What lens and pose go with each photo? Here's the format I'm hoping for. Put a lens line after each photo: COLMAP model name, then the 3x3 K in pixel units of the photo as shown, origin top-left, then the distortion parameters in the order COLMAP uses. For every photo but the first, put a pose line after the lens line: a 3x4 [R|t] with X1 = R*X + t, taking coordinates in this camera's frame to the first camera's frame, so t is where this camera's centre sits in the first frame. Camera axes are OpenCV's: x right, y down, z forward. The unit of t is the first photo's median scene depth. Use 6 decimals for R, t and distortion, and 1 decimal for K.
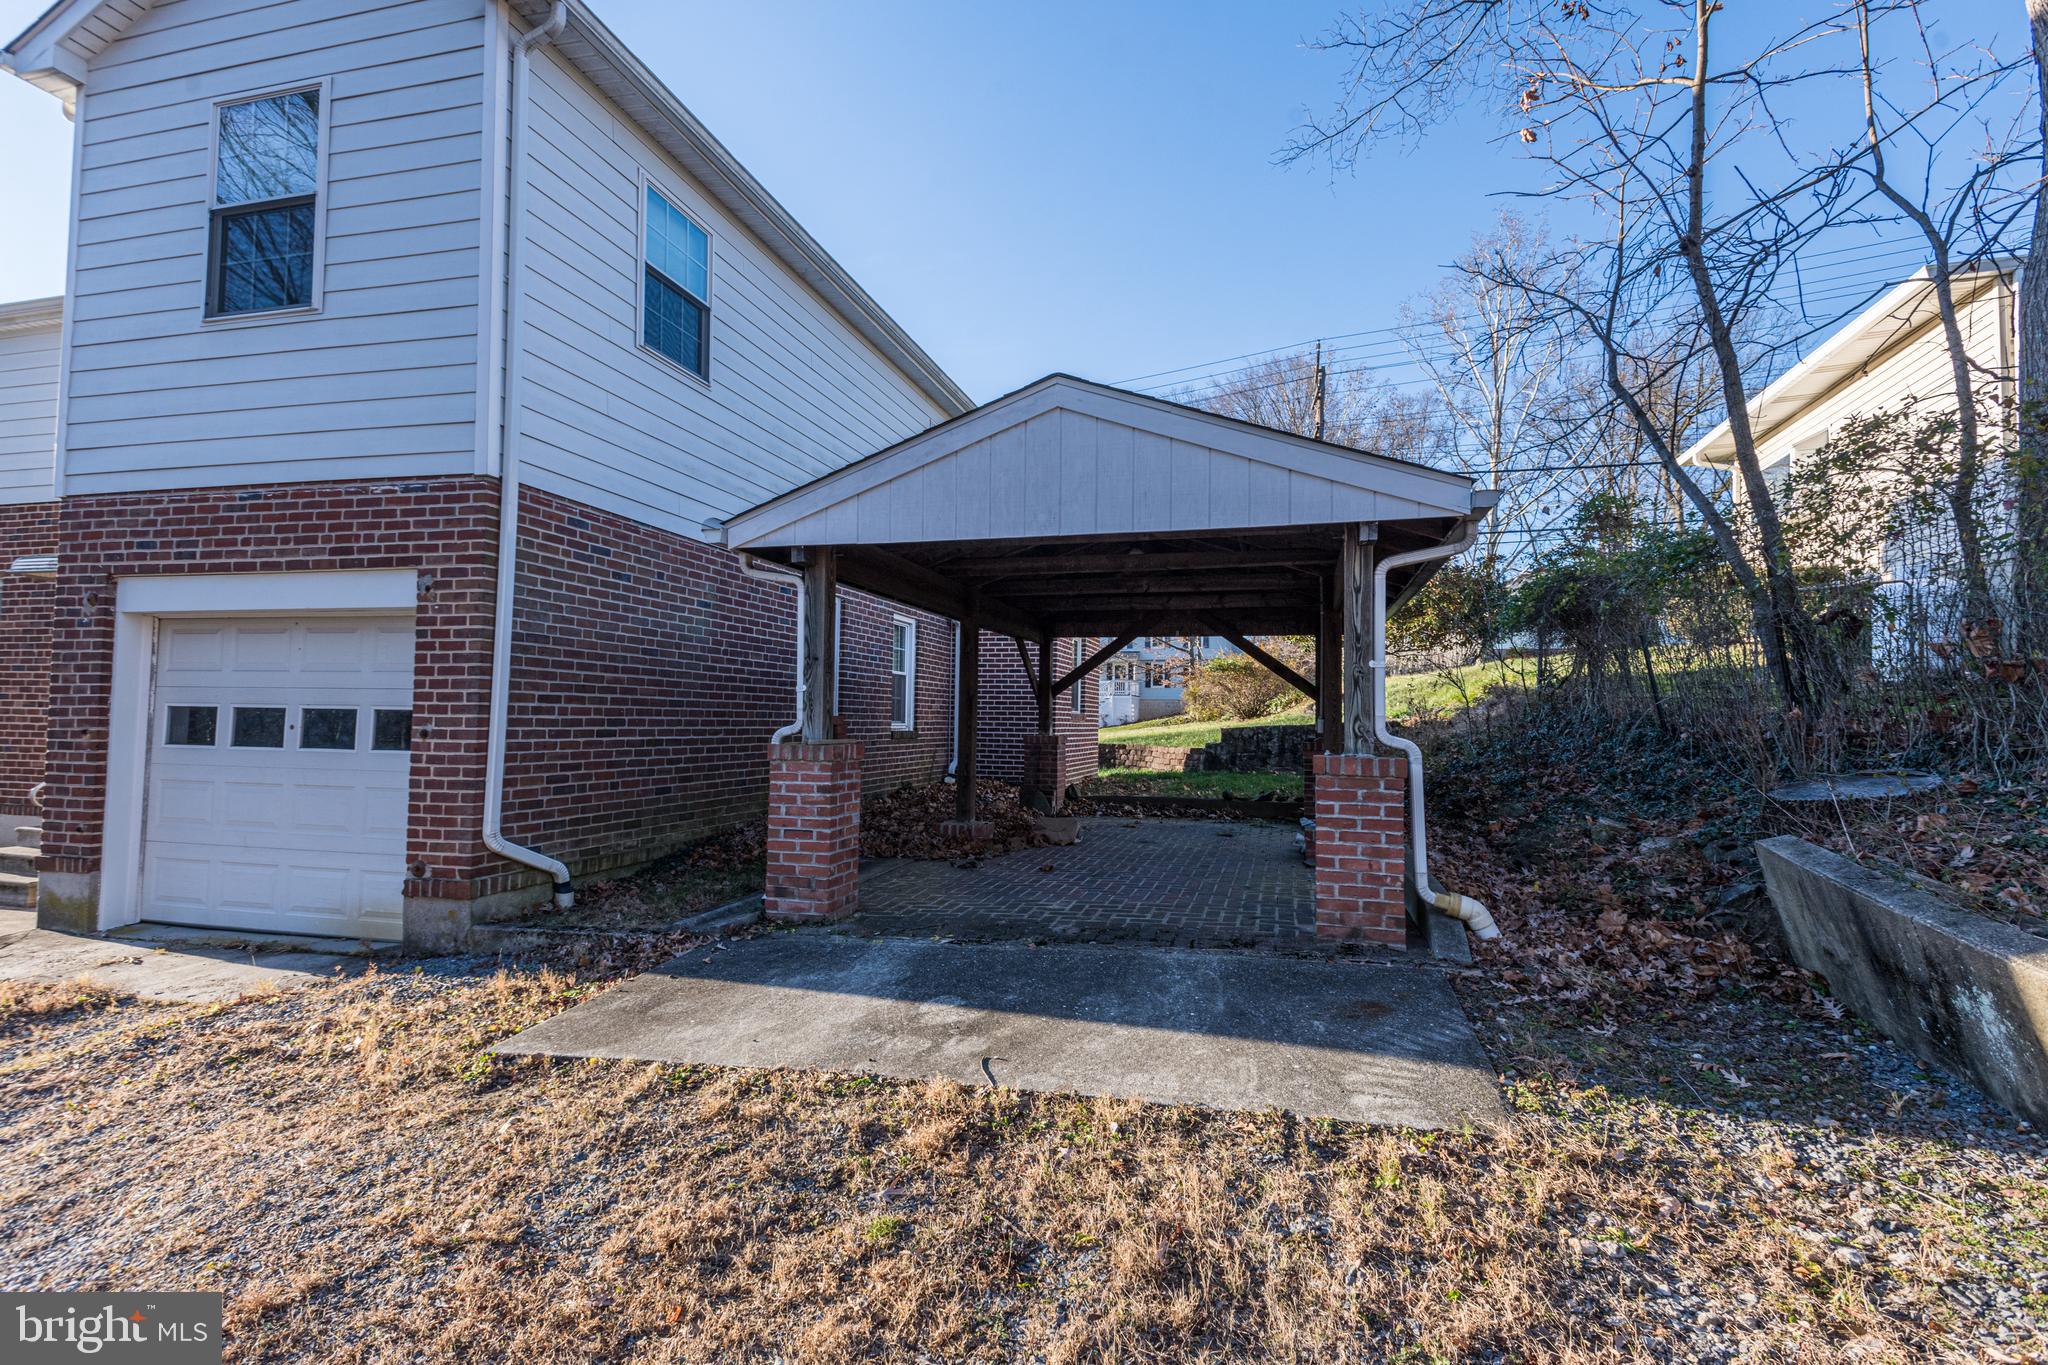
lens RADIAL K [[900.5, 0, 1024.0], [0, 900.5, 682.5], [0, 0, 1]] dist [0.049059, -0.000677]
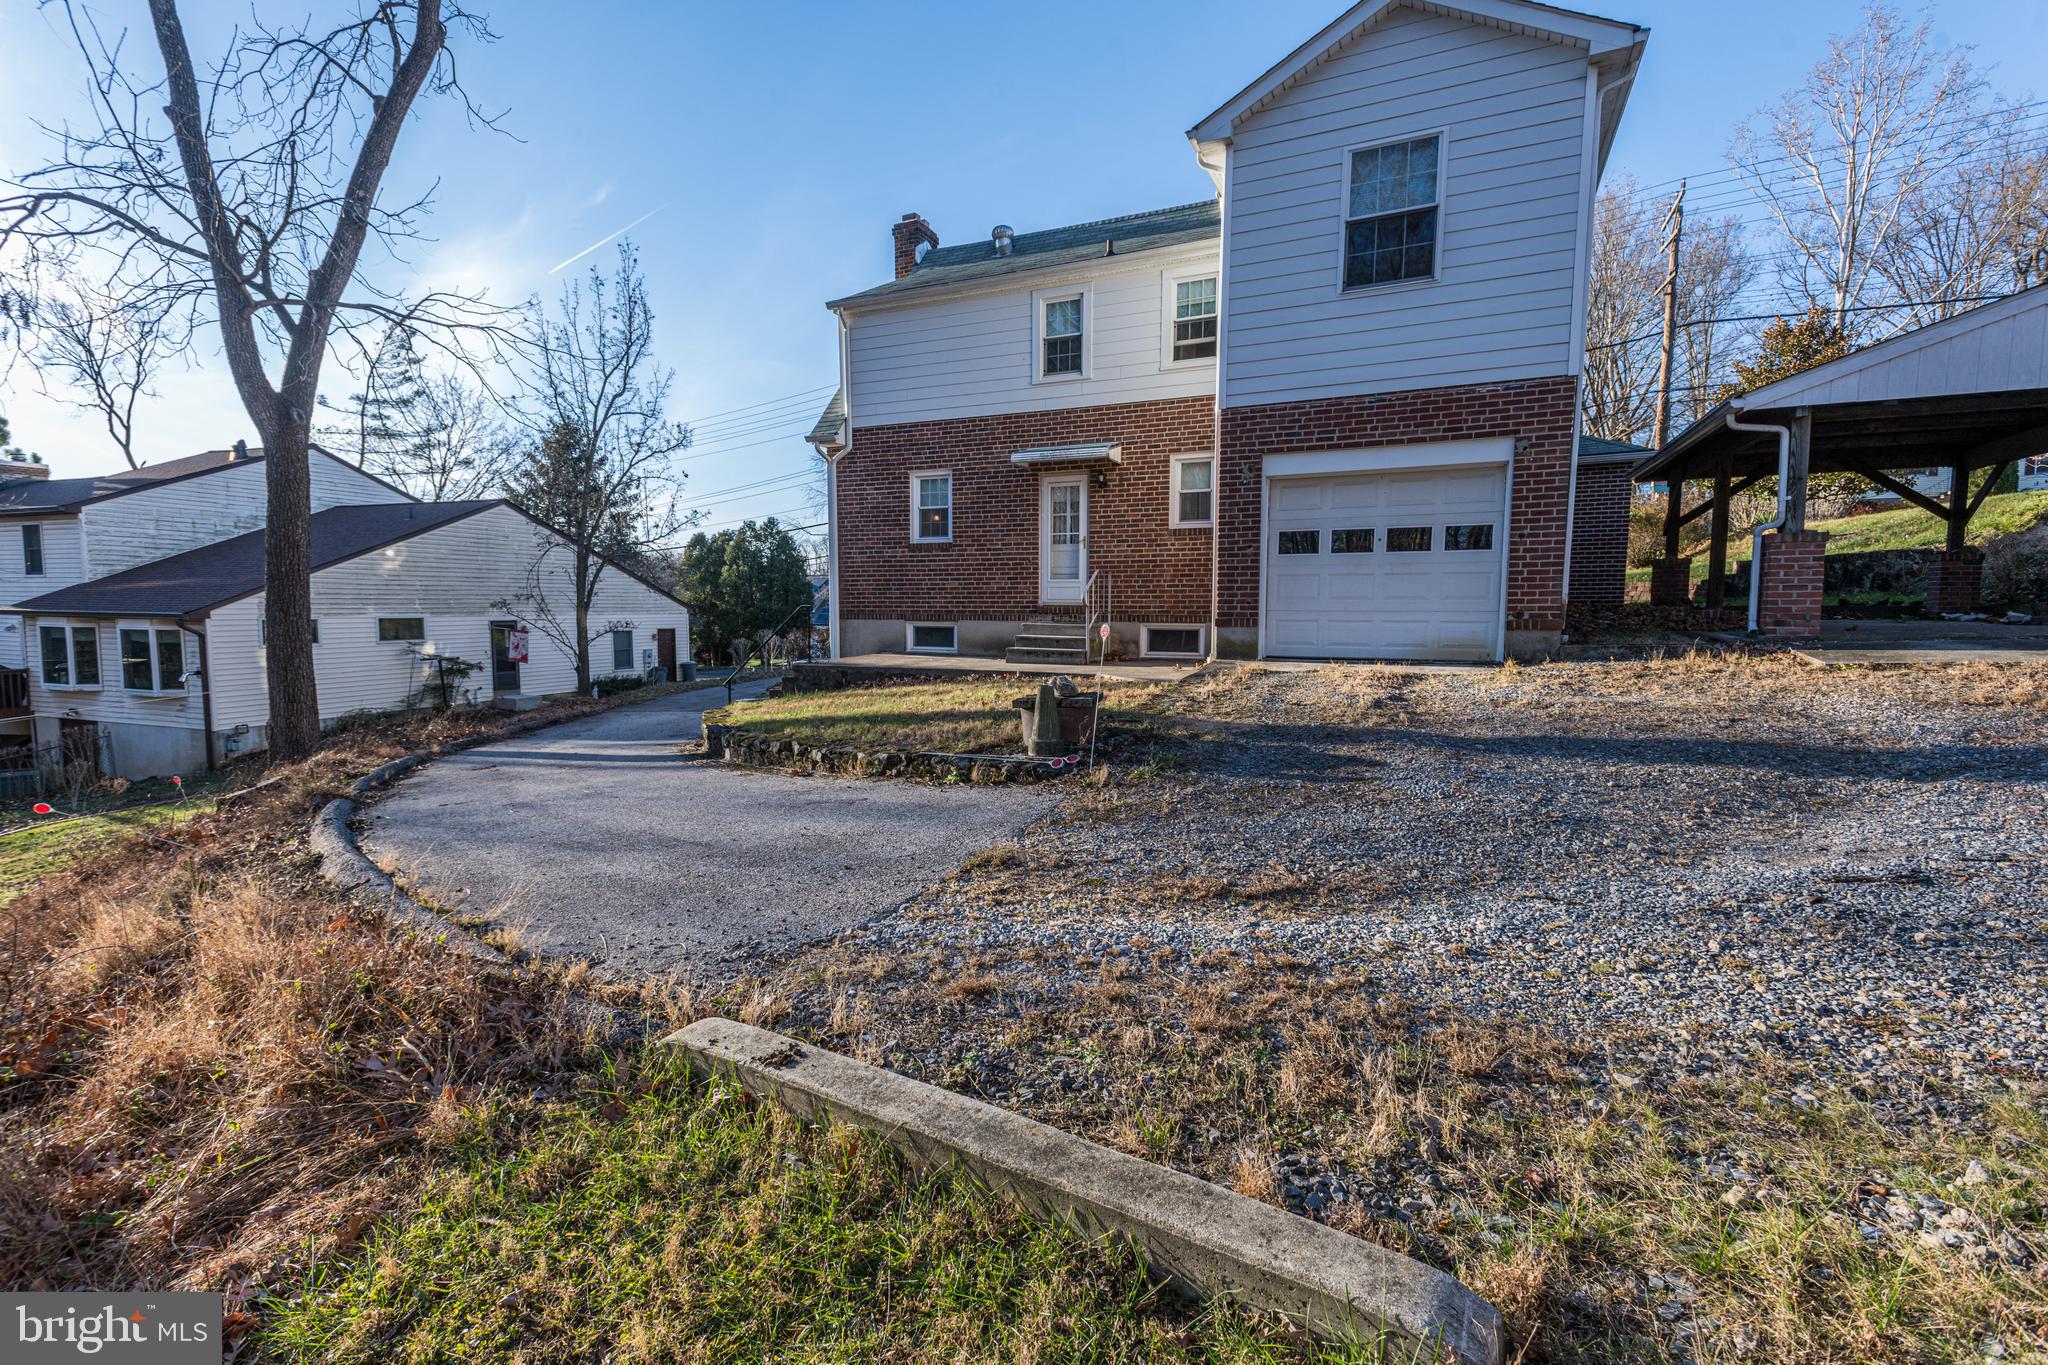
lens RADIAL K [[900.5, 0, 1024.0], [0, 900.5, 682.5], [0, 0, 1]] dist [0.049059, -0.000677]
pose [[0.990454, -0.002740, -0.137814, -1.237124], [0.020211, 0.991884, 0.125532, 0.087403], [0.136351, -0.127119, 0.982471, -0.773950]]
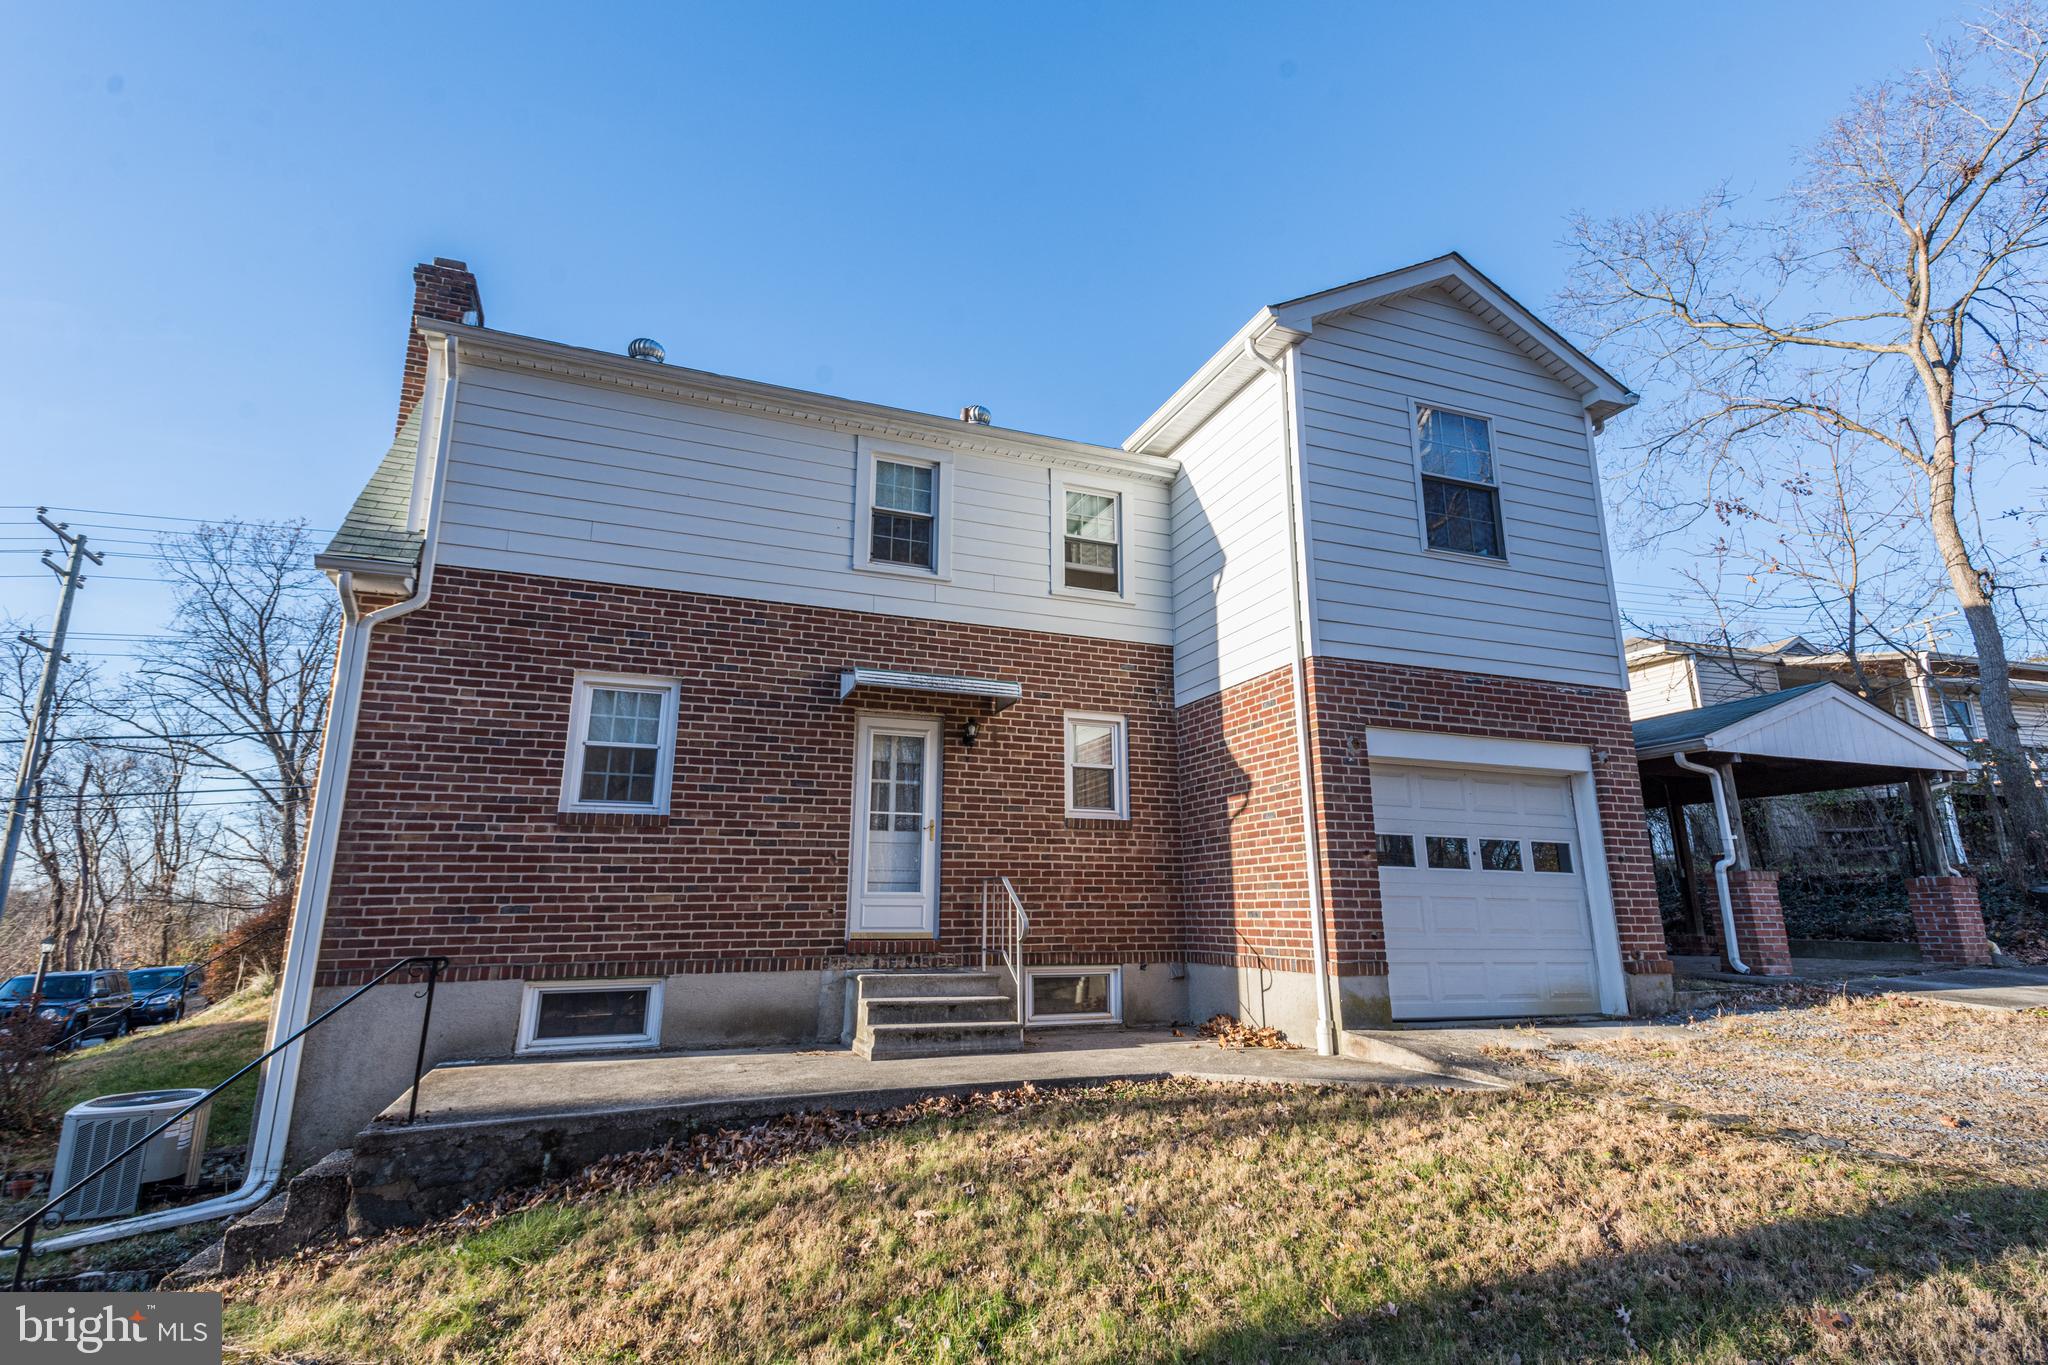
lens RADIAL K [[998.8, 0, 1024.0], [0, 998.8, 682.5], [0, 0, 1]] dist [0.074198, -0.023884]
pose [[0.794474, 0.124985, 0.594298, -2.236562], [-0.011390, 0.981488, -0.191187, 0.094582], [-0.607192, 0.145123, 0.781190, 0.240670]]
